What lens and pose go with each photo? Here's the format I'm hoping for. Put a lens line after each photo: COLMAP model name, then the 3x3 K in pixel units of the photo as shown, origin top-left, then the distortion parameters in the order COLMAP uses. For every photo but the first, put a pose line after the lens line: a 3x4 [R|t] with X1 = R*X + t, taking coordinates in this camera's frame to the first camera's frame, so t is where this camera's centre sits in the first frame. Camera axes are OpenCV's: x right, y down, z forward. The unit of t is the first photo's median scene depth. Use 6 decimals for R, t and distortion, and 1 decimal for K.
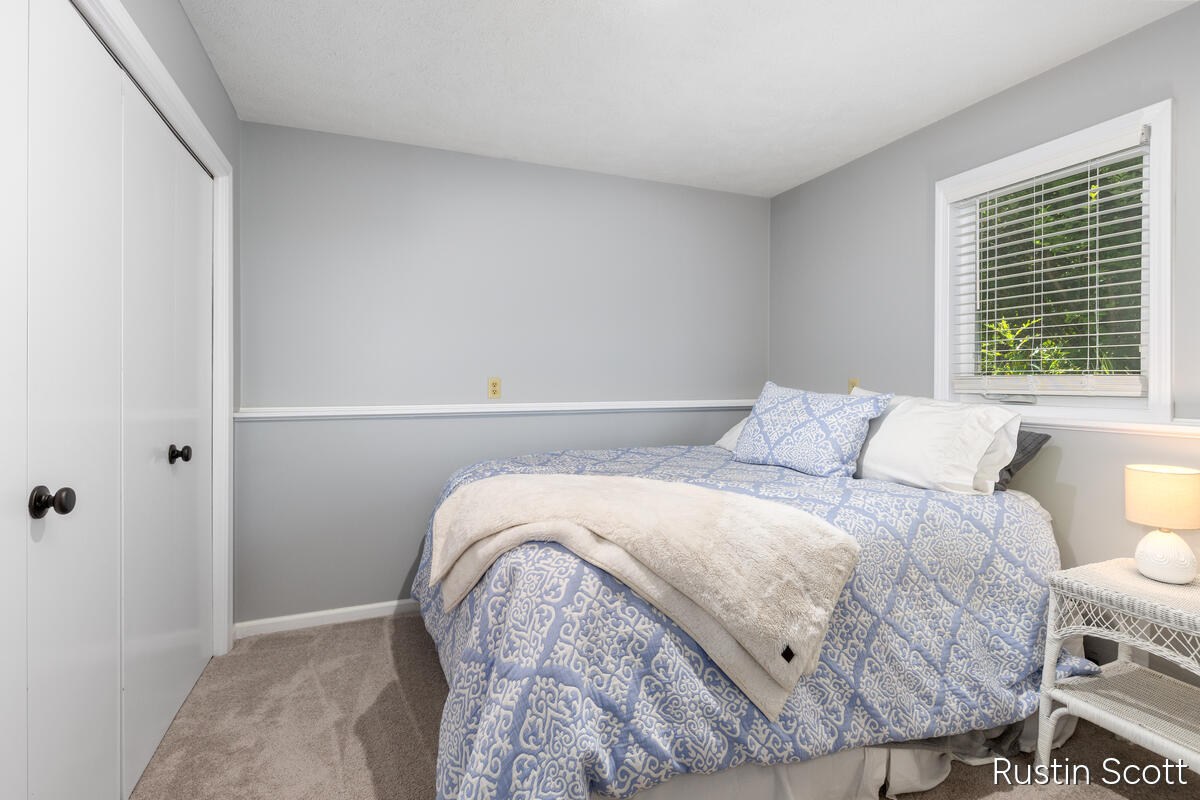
lens RADIAL K [[554.9, 0, 599.5], [0, 554.9, 384.4], [0, 0, 1]] dist [-0.000729, -0.000580]
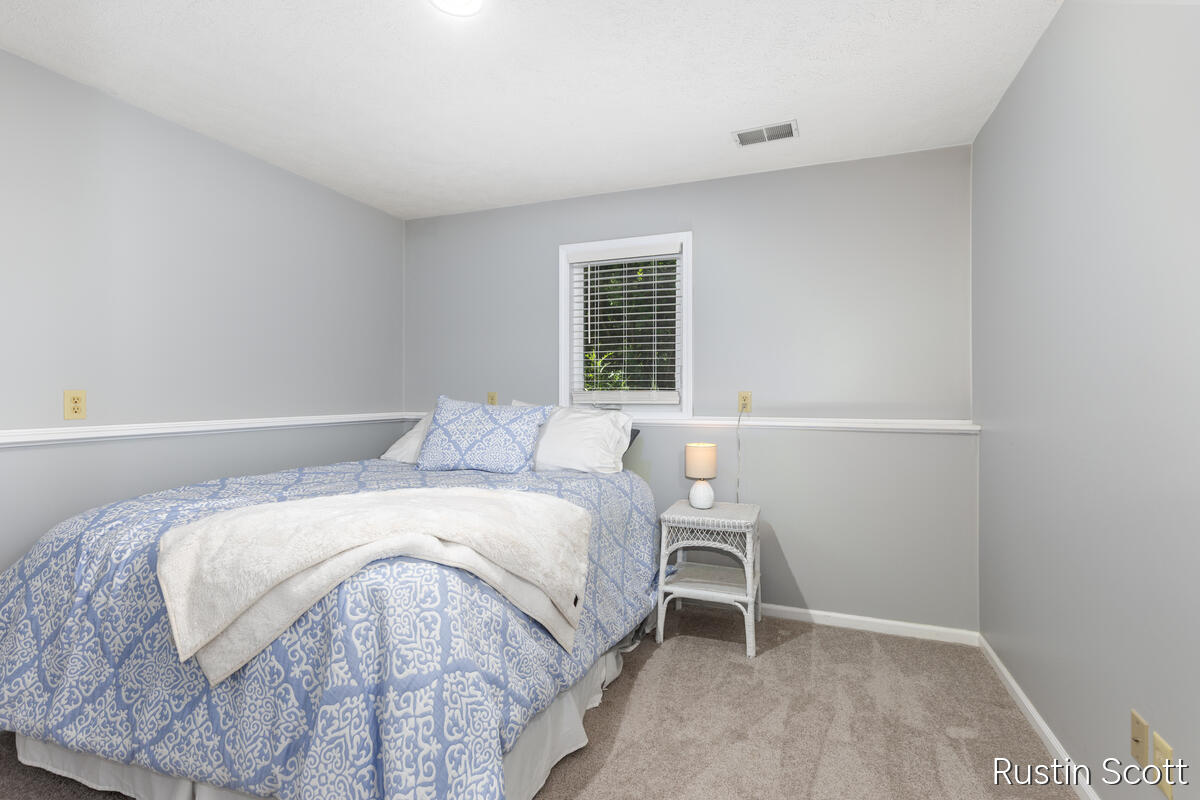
lens RADIAL K [[548.9, 0, 600.0], [0, 548.9, 400.0], [0, 0, 1]] dist [0.001405, -0.000077]
pose [[0.682368, -0.007555, 0.730970, -0.564594], [0.004149, 0.999971, 0.006461, -0.003582], [-0.730997, -0.001376, 0.682379, 0.057478]]
